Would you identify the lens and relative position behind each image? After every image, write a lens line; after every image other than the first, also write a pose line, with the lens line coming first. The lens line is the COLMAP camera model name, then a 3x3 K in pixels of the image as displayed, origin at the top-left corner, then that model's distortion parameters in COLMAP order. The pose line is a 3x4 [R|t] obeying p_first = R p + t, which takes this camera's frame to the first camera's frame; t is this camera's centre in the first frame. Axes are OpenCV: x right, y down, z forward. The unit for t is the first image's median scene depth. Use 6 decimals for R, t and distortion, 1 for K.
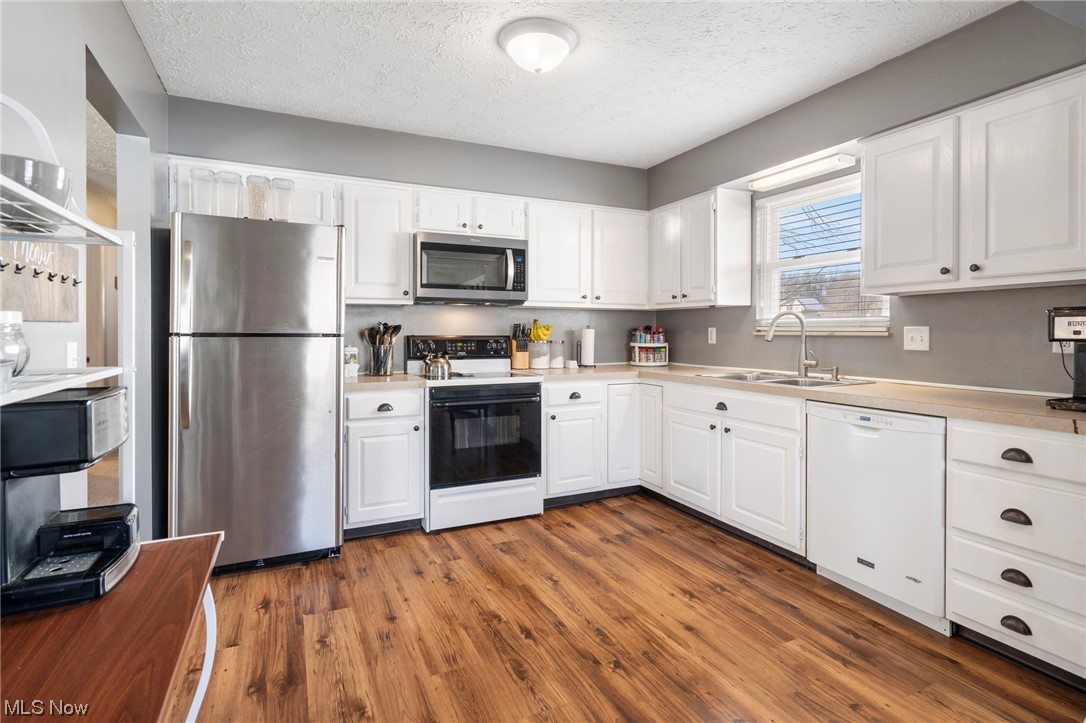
lens RADIAL K [[540.6, 0, 545.4], [0, 540.6, 331.0], [0, 0, 1]] dist [-0.000533, 0.000073]
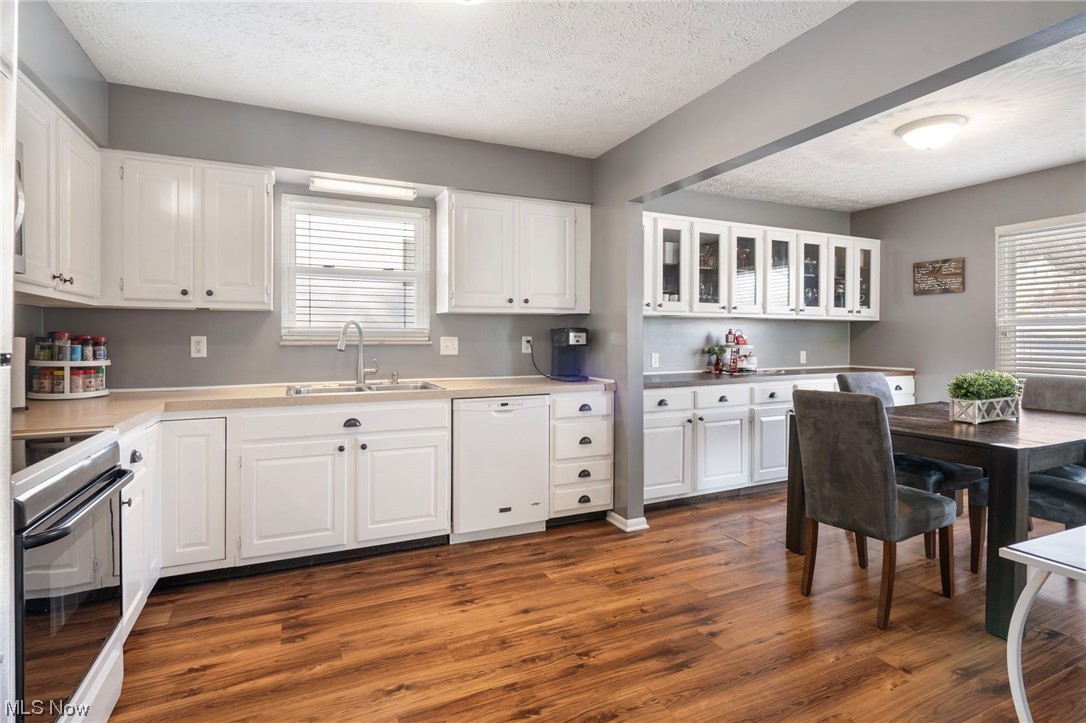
lens RADIAL K [[537.8, 0, 541.8], [0, 537.8, 346.2], [0, 0, 1]] dist [-0.002927, -0.000409]
pose [[0.018710, -0.009627, 0.999779, -0.547298], [0.001966, 0.999952, 0.009592, 0.001845], [-0.999823, 0.001786, 0.018728, 0.634548]]
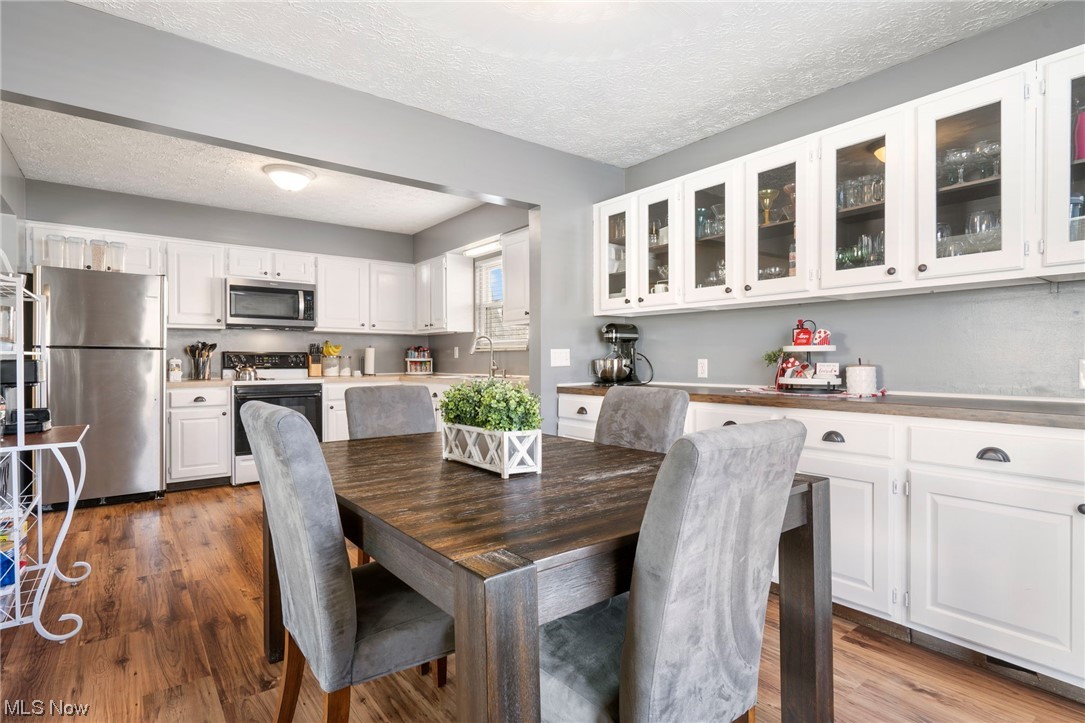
lens RADIAL K [[540.0, 0, 542.5], [0, 540.0, 361.5], [0, 0, 1]] dist [-0.000909, -0.000393]
pose [[0.977792, -0.002278, 0.209563, 0.289396], [0.001255, 0.999987, 0.005012, 0.032229], [-0.209572, -0.004638, 0.977782, -0.589336]]
